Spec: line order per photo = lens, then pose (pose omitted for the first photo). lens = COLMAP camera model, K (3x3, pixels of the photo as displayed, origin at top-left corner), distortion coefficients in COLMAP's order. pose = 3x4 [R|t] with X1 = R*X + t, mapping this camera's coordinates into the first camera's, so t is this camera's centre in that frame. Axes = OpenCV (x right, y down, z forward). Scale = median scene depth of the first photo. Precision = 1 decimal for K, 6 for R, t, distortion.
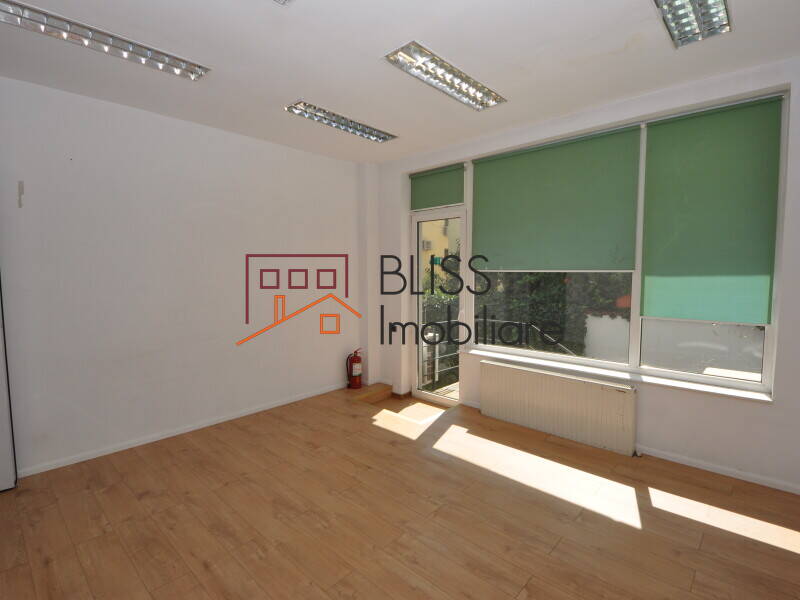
lens RADIAL K [[402.2, 0, 399.5], [0, 402.2, 299.1], [0, 0, 1]] dist [0.000624, -0.000095]
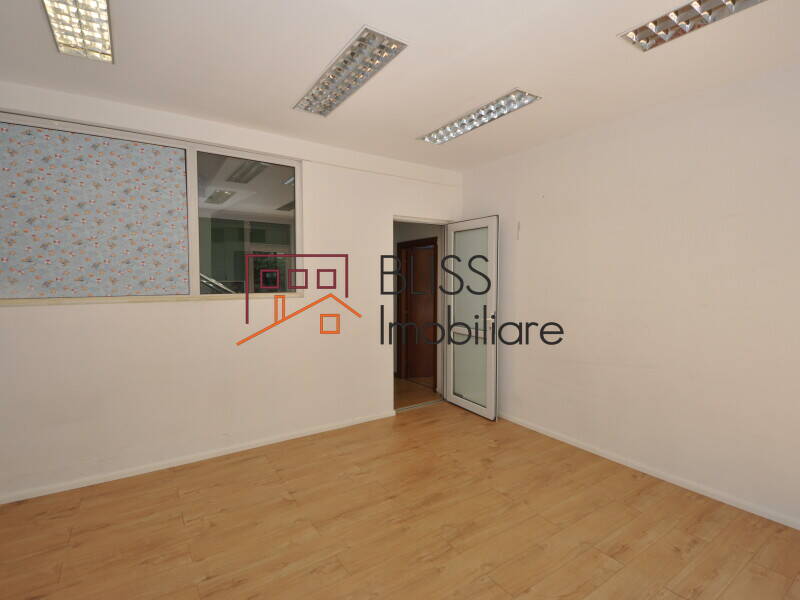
lens RADIAL K [[402.2, 0, 400.2], [0, 402.2, 298.6], [0, 0, 1]] dist [0.000624, -0.000095]
pose [[-0.249818, 0.051080, -0.966945, 0.616488], [-0.068451, 0.995178, 0.070256, -0.088338], [0.965870, 0.083739, -0.245117, 0.985593]]
